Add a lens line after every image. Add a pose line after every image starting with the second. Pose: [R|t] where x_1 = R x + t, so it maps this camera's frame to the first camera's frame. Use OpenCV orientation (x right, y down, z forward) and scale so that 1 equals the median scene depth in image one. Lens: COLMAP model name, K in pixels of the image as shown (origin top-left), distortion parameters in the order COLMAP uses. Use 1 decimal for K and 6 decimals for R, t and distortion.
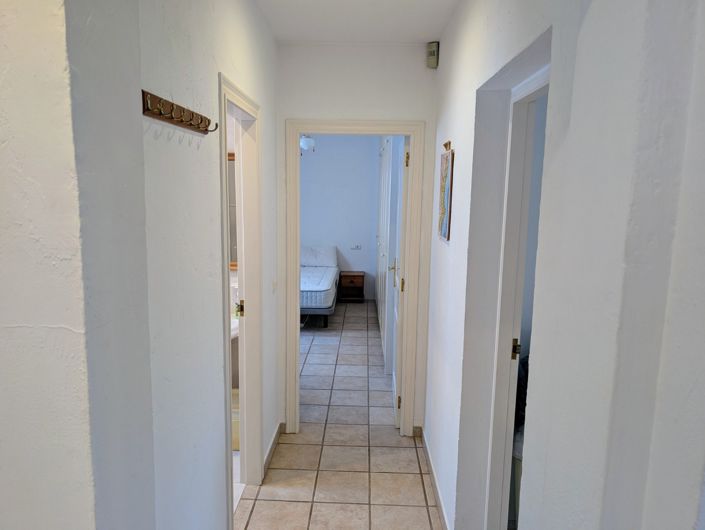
lens RADIAL K [[509.3, 0, 352.5], [0, 509.3, 265.0], [0, 0, 1]] dist [0.005049, 0.003099]
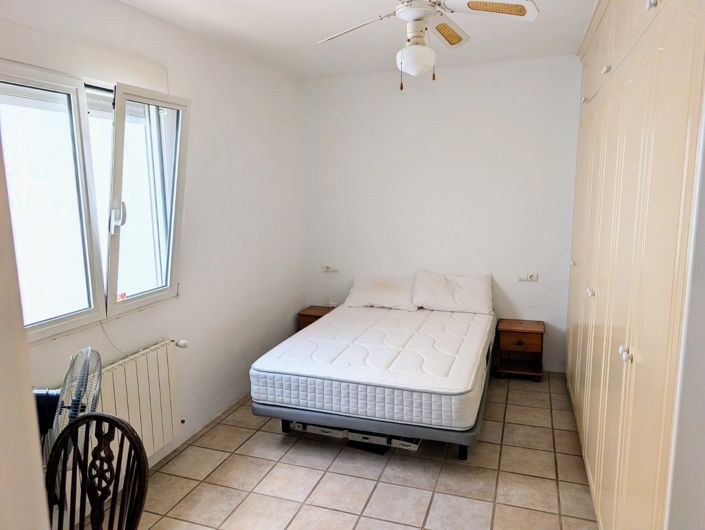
lens RADIAL K [[509.3, 0, 352.5], [0, 509.3, 265.0], [0, 0, 1]] dist [0.005049, 0.003099]
pose [[0.952351, 0.014365, -0.304664, -0.006647], [-0.009112, 0.999784, 0.018657, -0.057809], [0.304867, -0.014992, 0.952277, 0.435857]]
